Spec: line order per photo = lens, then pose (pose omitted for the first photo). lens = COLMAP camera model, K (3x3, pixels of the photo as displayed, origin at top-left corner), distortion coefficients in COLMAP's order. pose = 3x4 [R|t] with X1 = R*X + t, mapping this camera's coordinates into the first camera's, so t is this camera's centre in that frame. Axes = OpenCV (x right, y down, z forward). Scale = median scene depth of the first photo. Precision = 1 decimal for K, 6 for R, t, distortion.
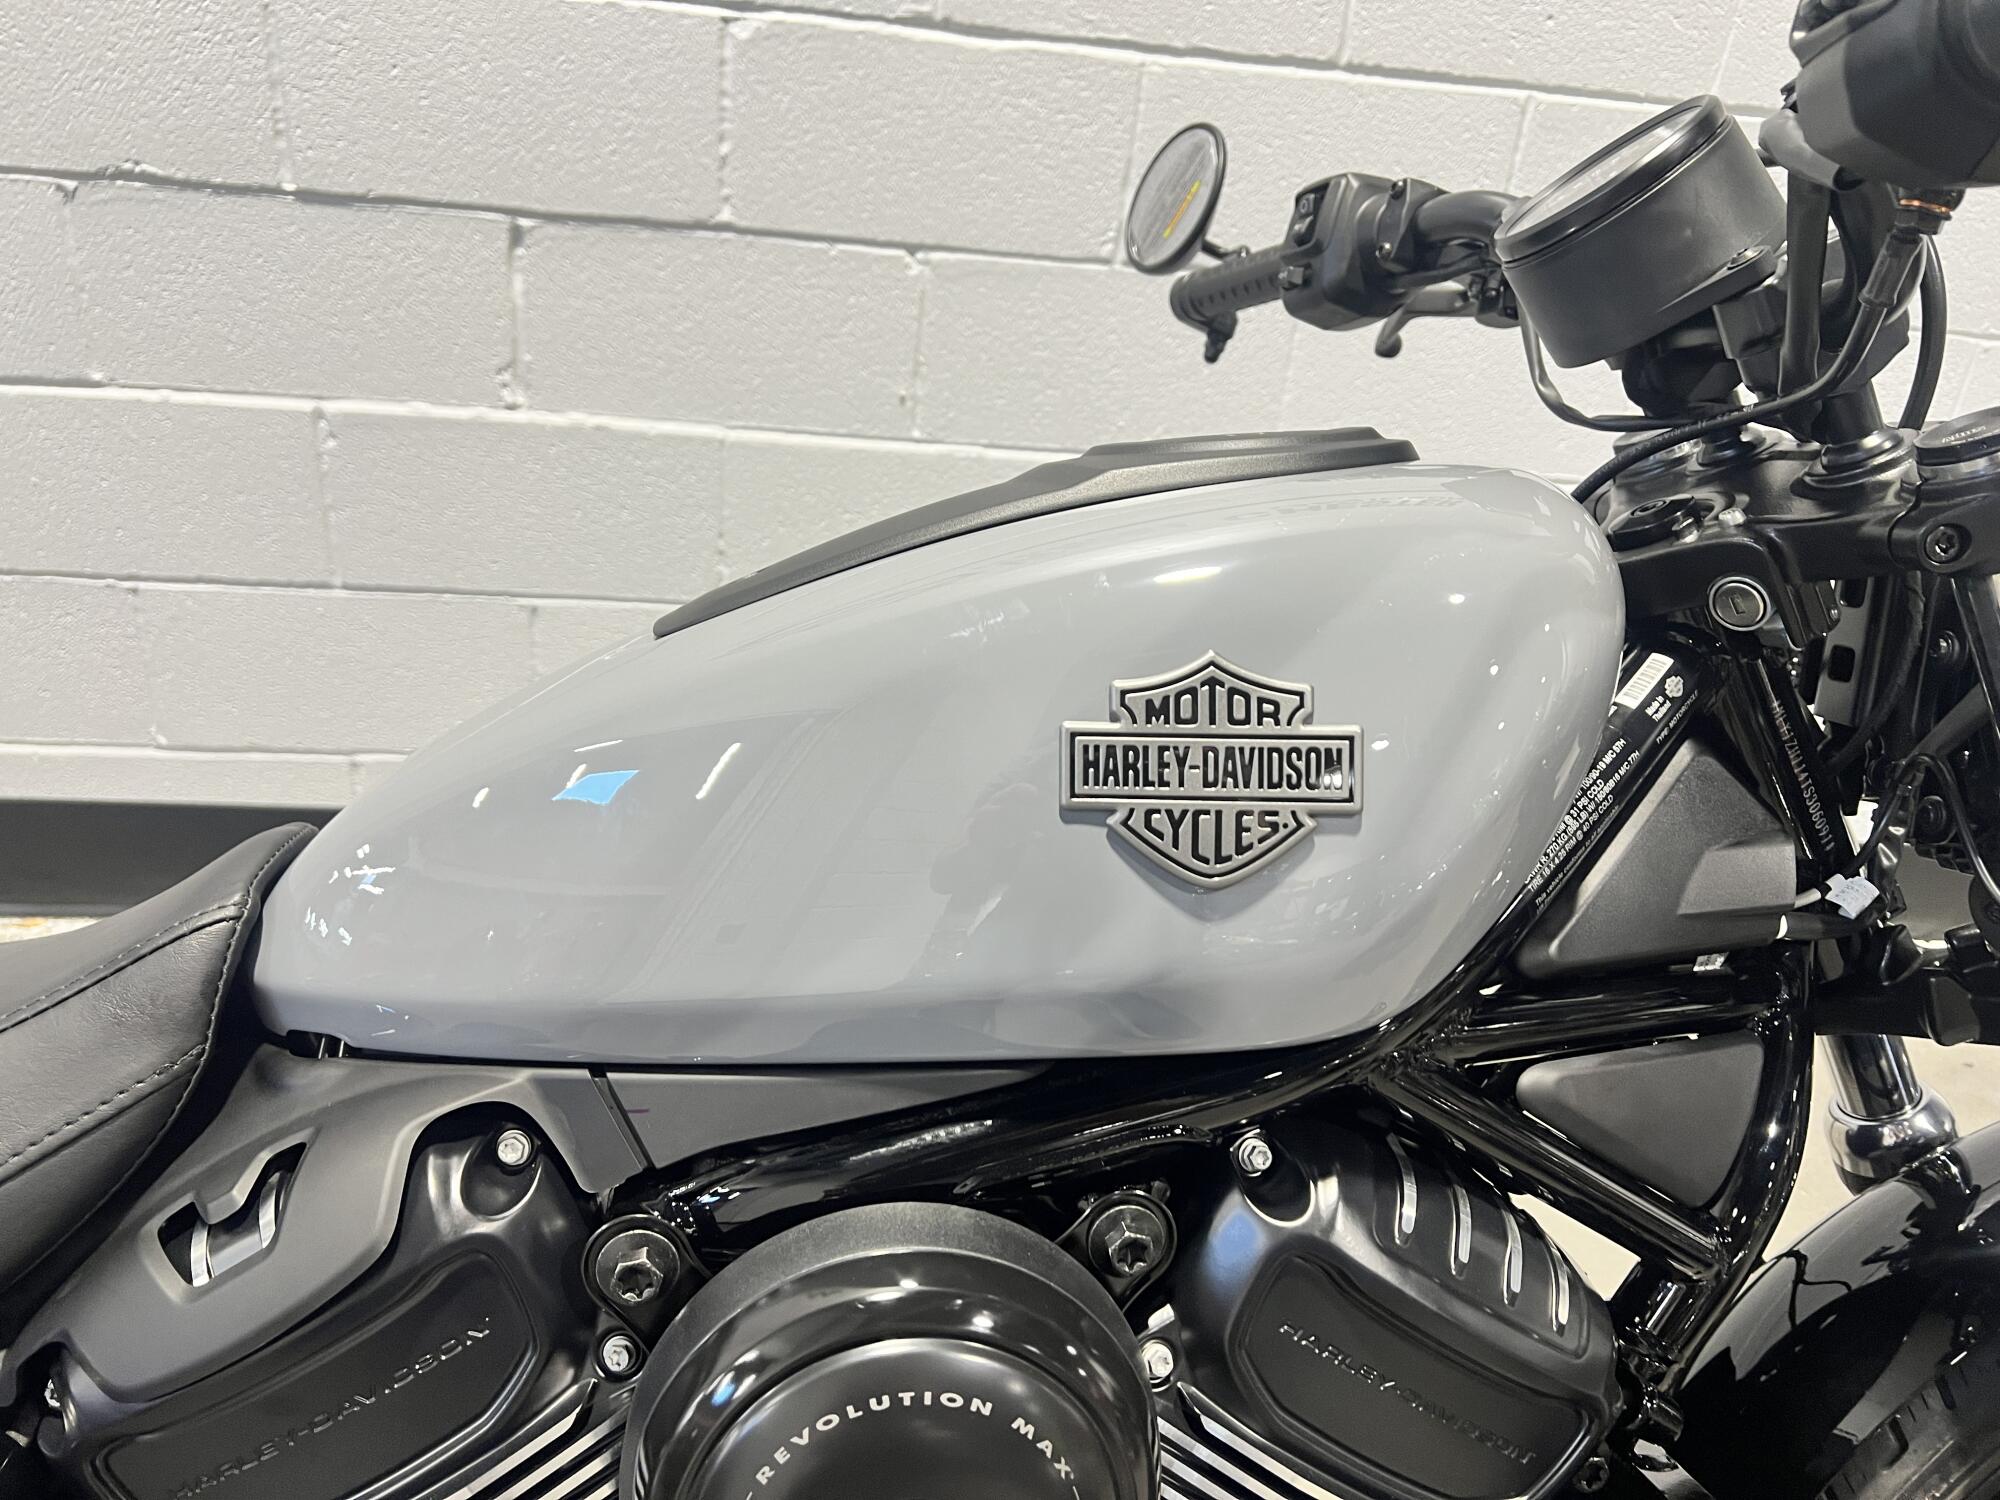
lens RADIAL K [[1536.5, 0, 1000.0], [0, 1536.5, 750.0], [0, 0, 1]] dist [0.029509, -0.042357]
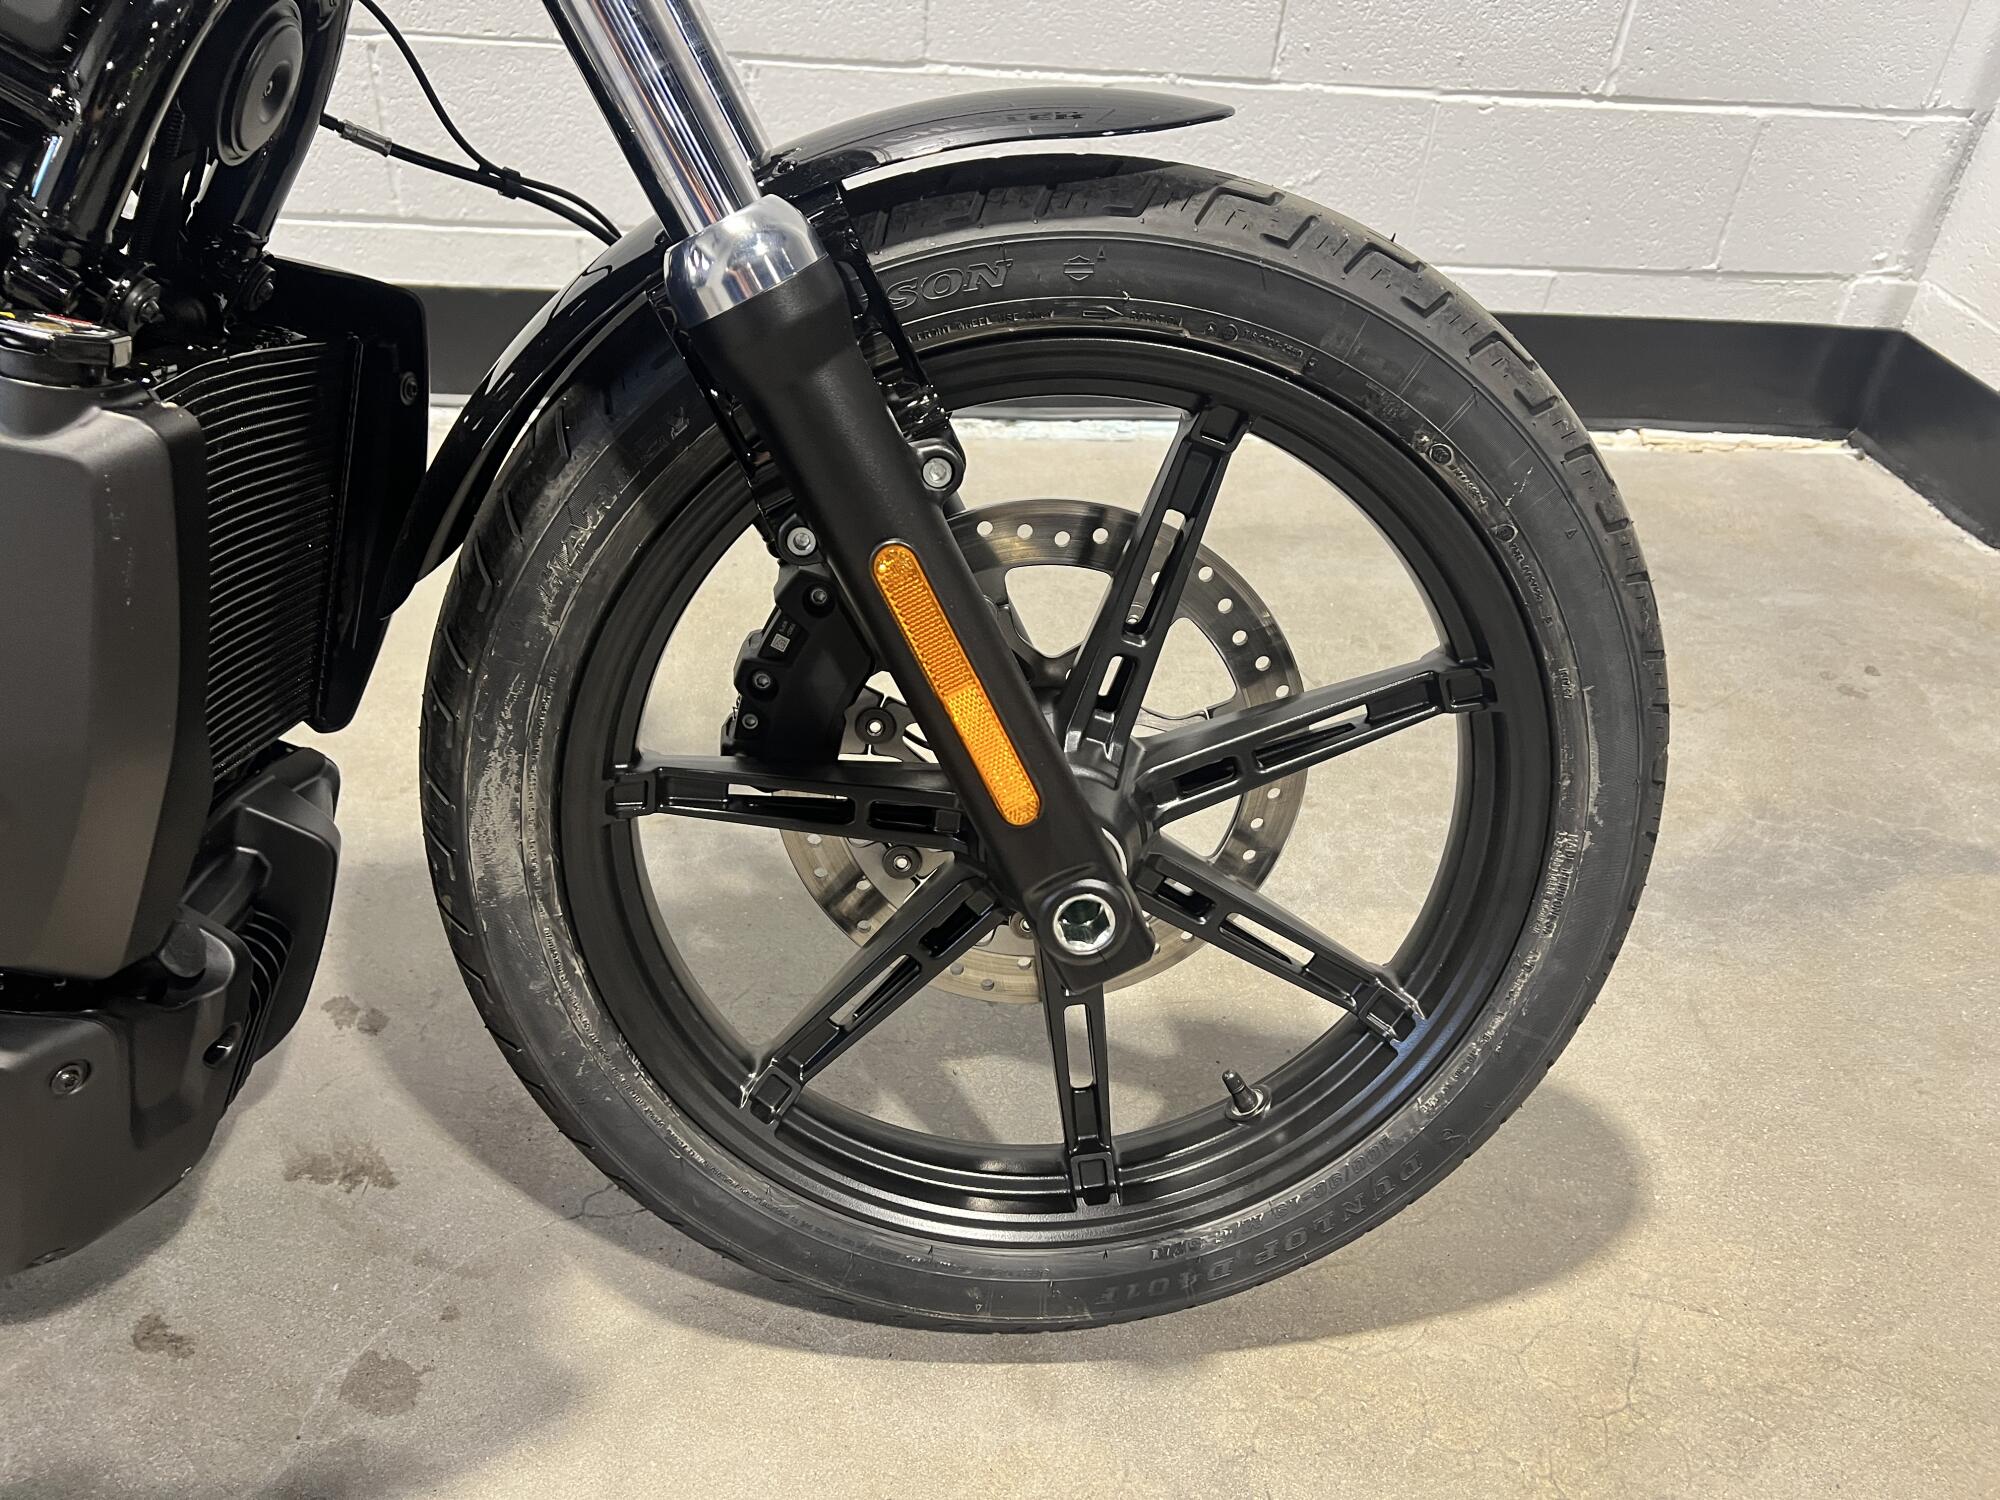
lens RADIAL K [[1542.6, 0, 944.5], [0, 1542.6, 771.7], [0, 0, 1]] dist [0.020073, -0.006423]
pose [[0.998525, -0.003471, -0.054187, 1.157832], [0.013044, 0.984065, 0.177328, 0.627347], [0.052708, -0.177773, 0.982659, 0.006003]]
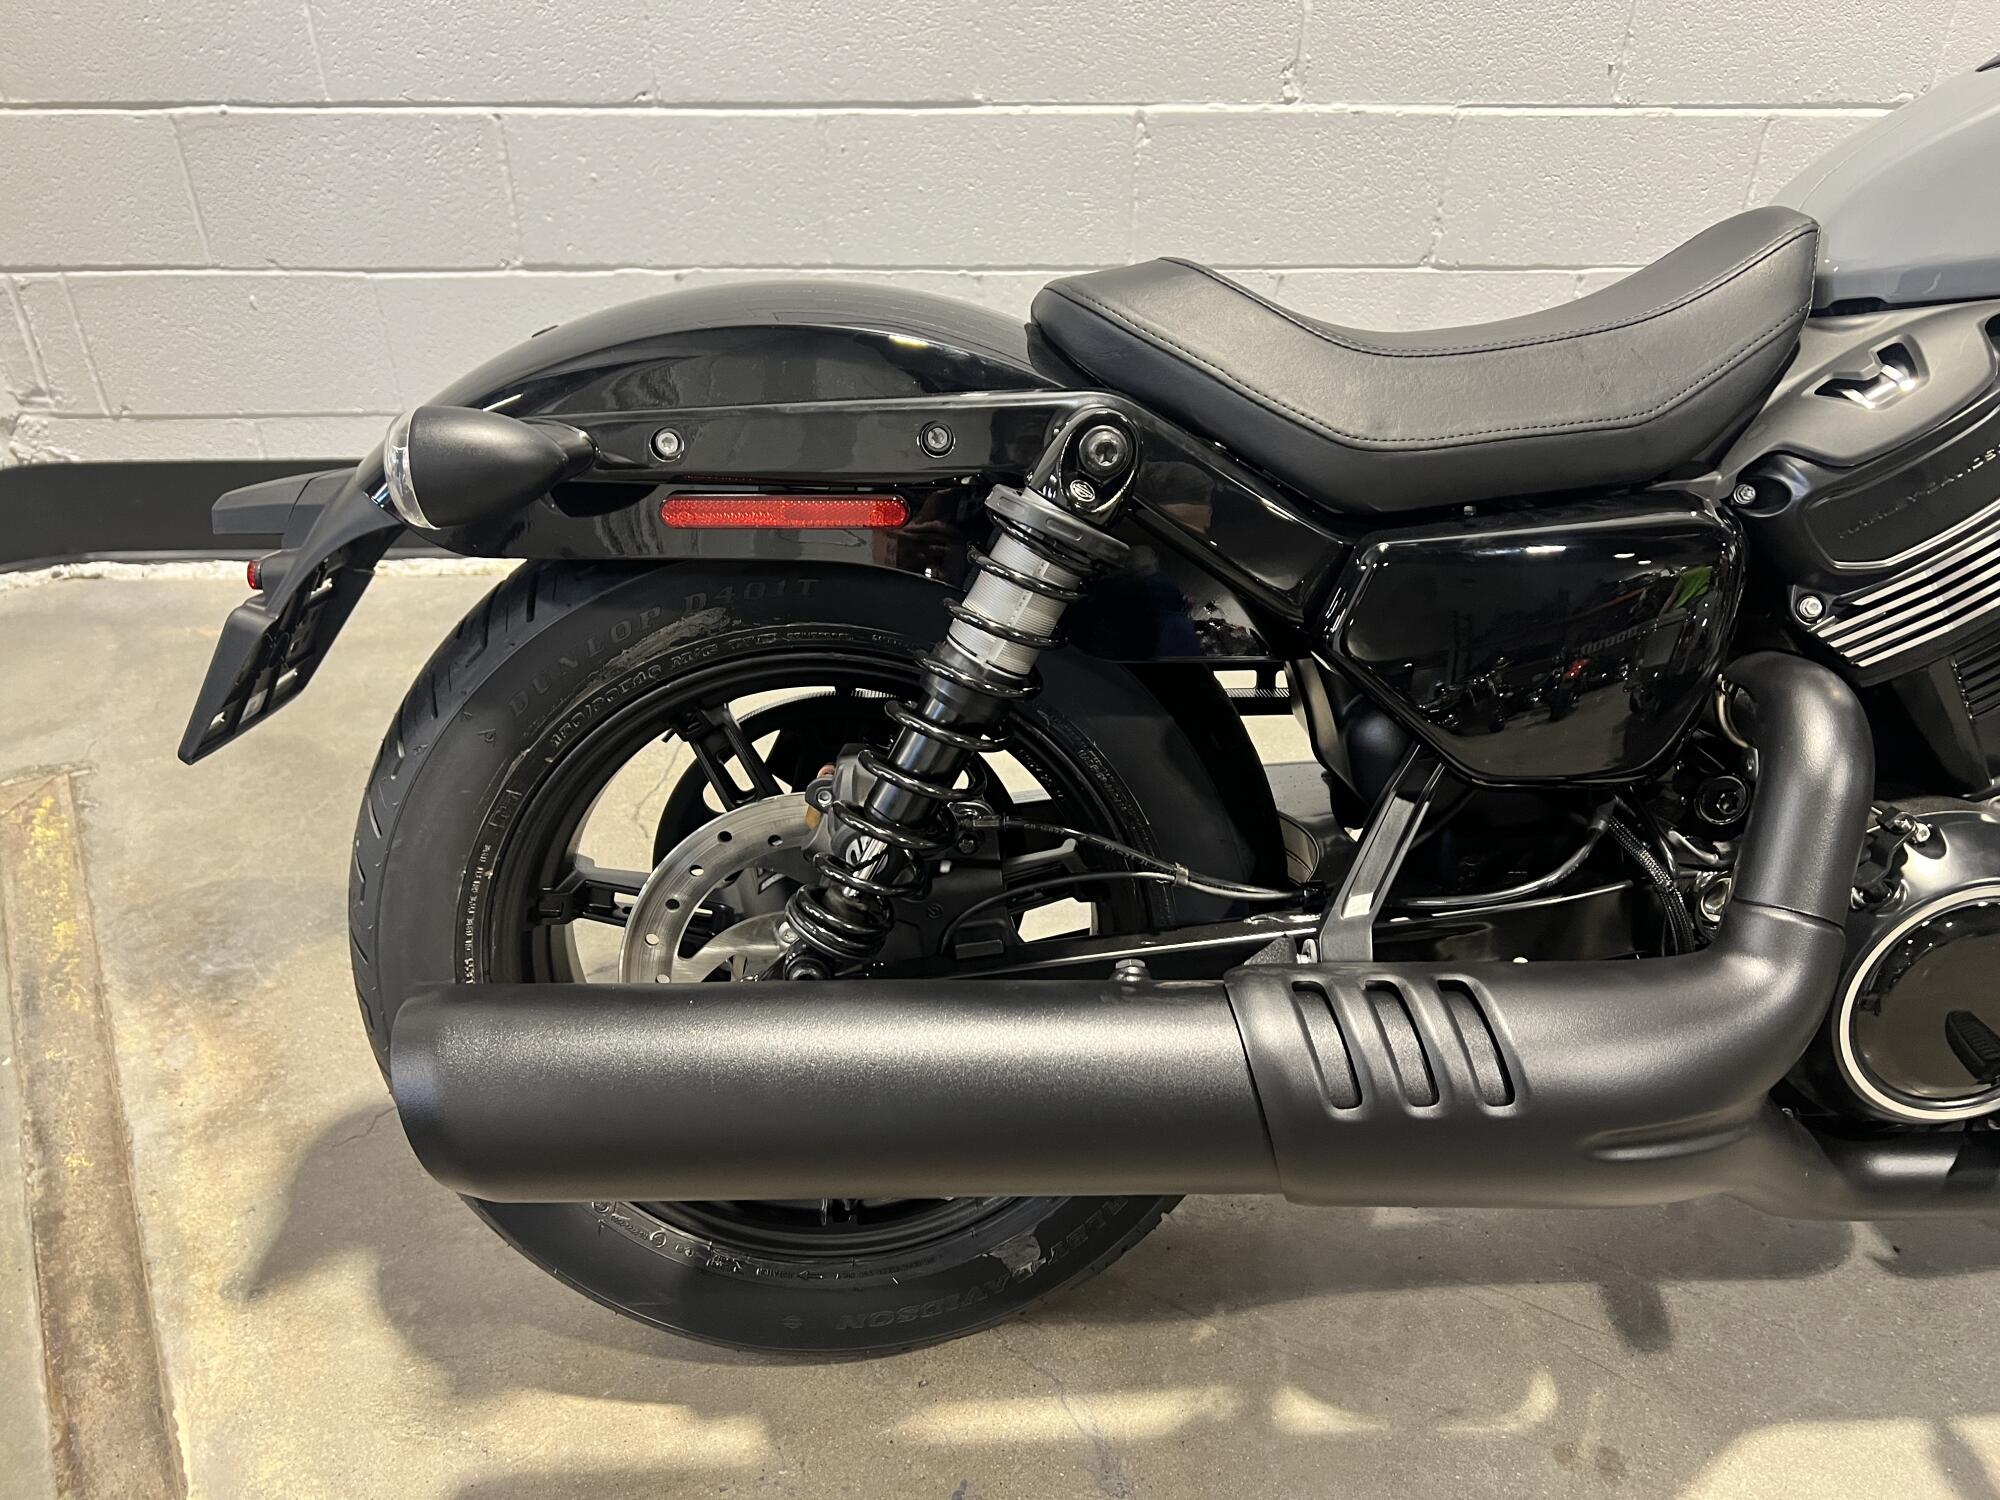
lens RADIAL K [[1546.9, 0, 967.5], [0, 1546.9, 751.7], [0, 0, 1]] dist [0.011571, -0.000218]
pose [[0.990266, -0.023861, -0.137130, -1.192452], [0.037290, 0.994662, 0.096213, 0.477738], [0.134102, -0.100390, 0.985869, -0.881088]]
